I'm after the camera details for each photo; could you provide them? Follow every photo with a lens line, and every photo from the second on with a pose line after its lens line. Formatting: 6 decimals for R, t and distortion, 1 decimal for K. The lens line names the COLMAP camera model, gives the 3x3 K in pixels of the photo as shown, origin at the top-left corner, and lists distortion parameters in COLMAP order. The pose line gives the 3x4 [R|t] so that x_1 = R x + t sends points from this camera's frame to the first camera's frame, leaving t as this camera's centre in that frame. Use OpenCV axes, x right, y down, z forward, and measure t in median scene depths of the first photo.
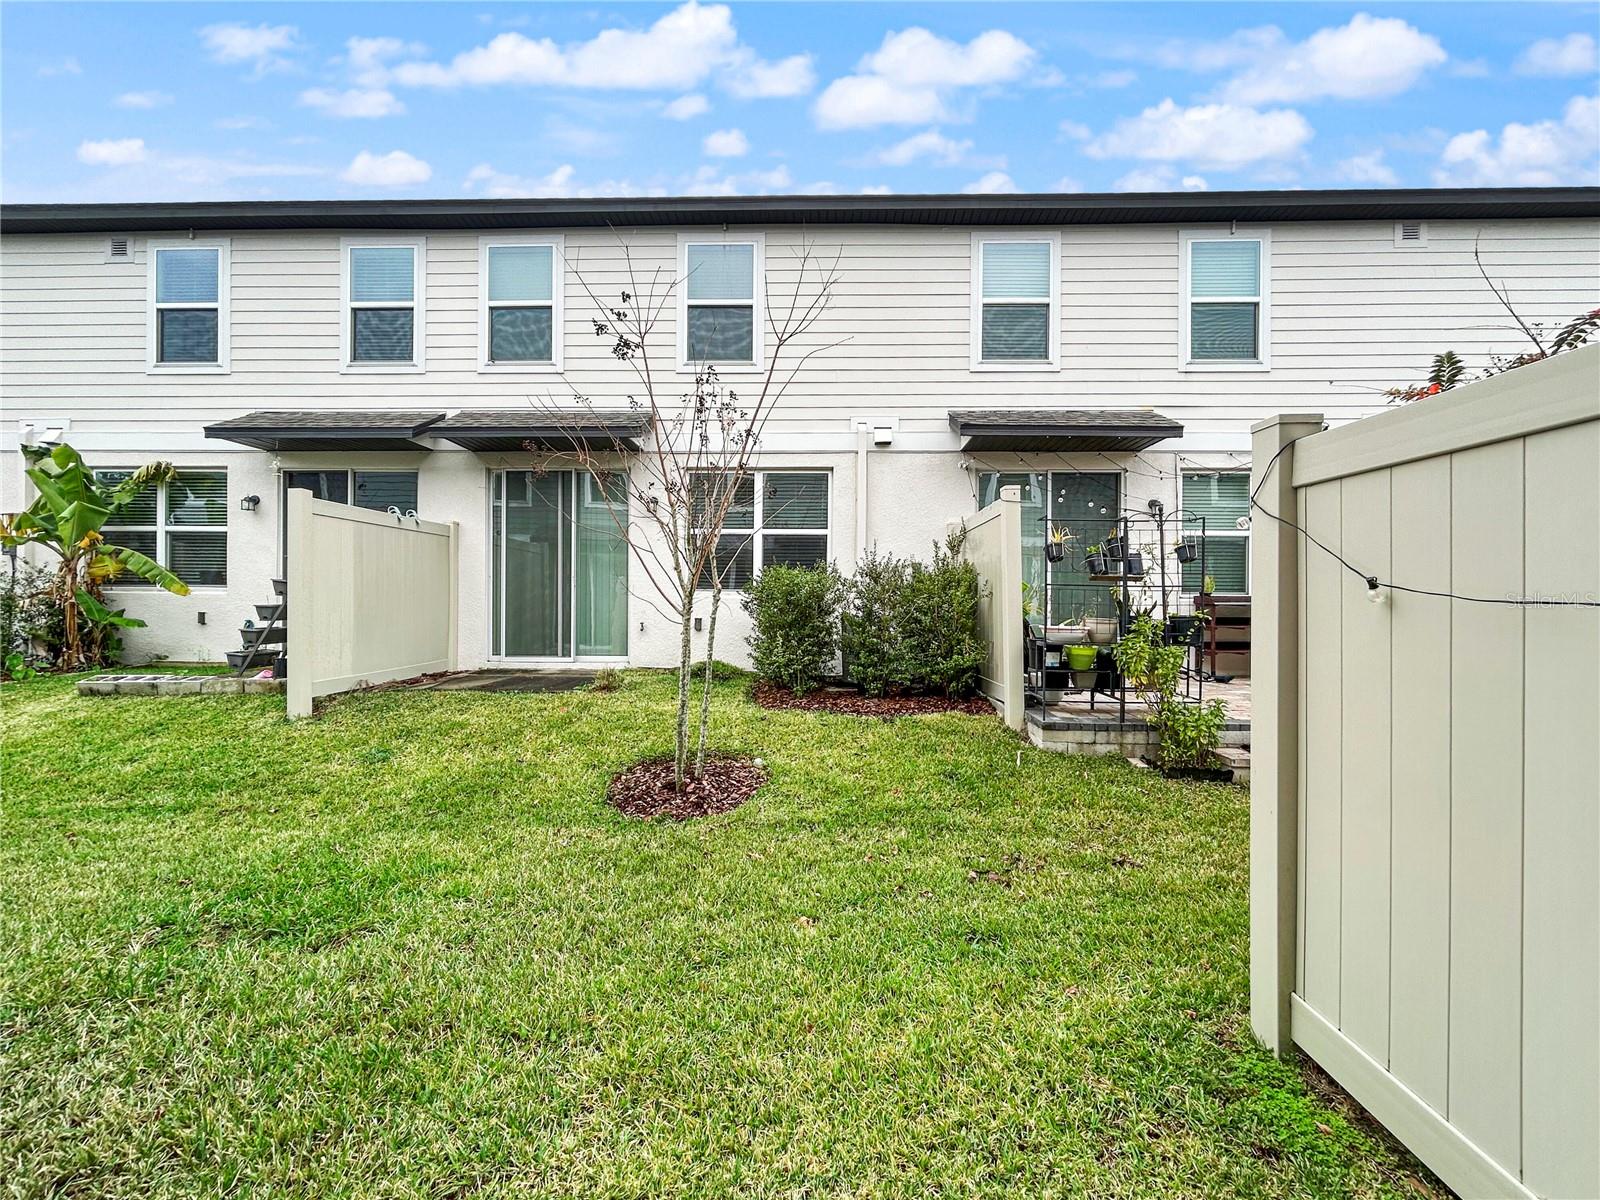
lens RADIAL K [[659.8, 0, 794.9], [0, 659.8, 593.5], [0, 0, 1]] dist [-0.000154, 0.000519]
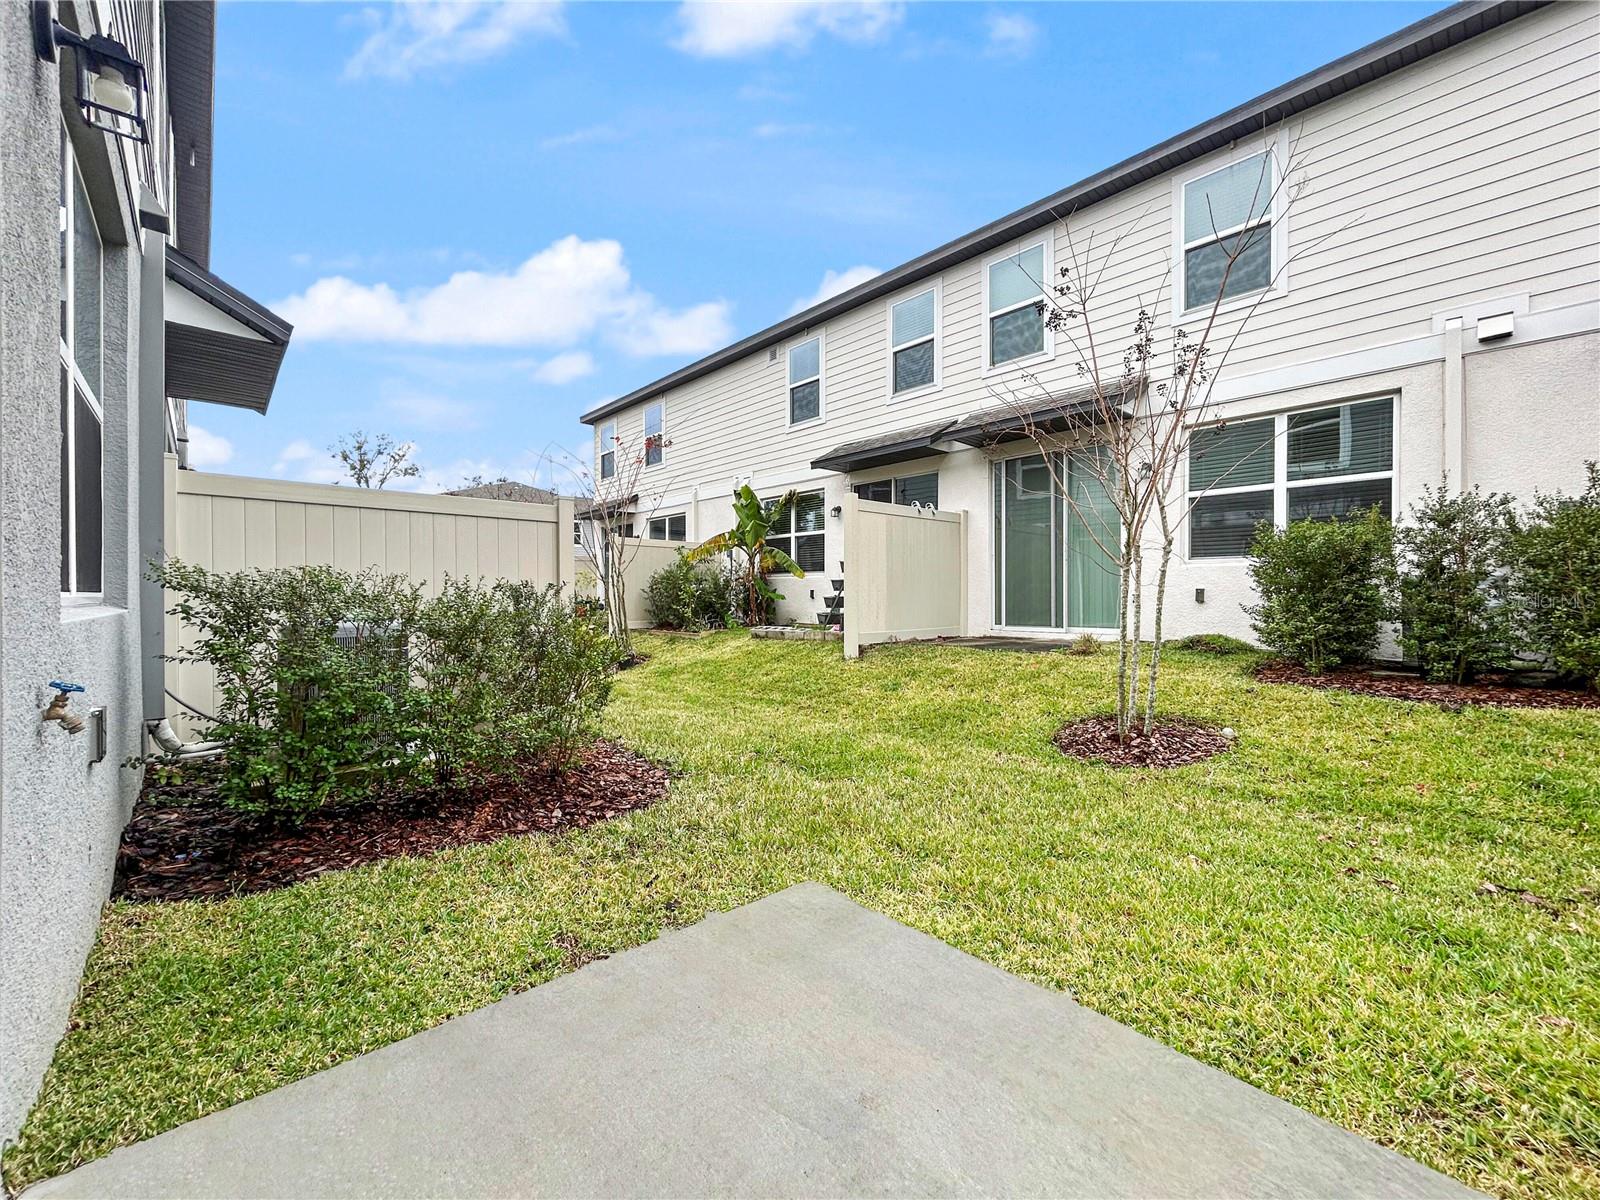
lens RADIAL K [[659.8, 0, 794.9], [0, 659.8, 593.5], [0, 0, 1]] dist [-0.000154, 0.000519]
pose [[0.692384, -0.010602, -0.721451, 0.128094], [0.010851, 0.999932, -0.004281, 0.043775], [0.721447, -0.004864, 0.692452, -0.034028]]
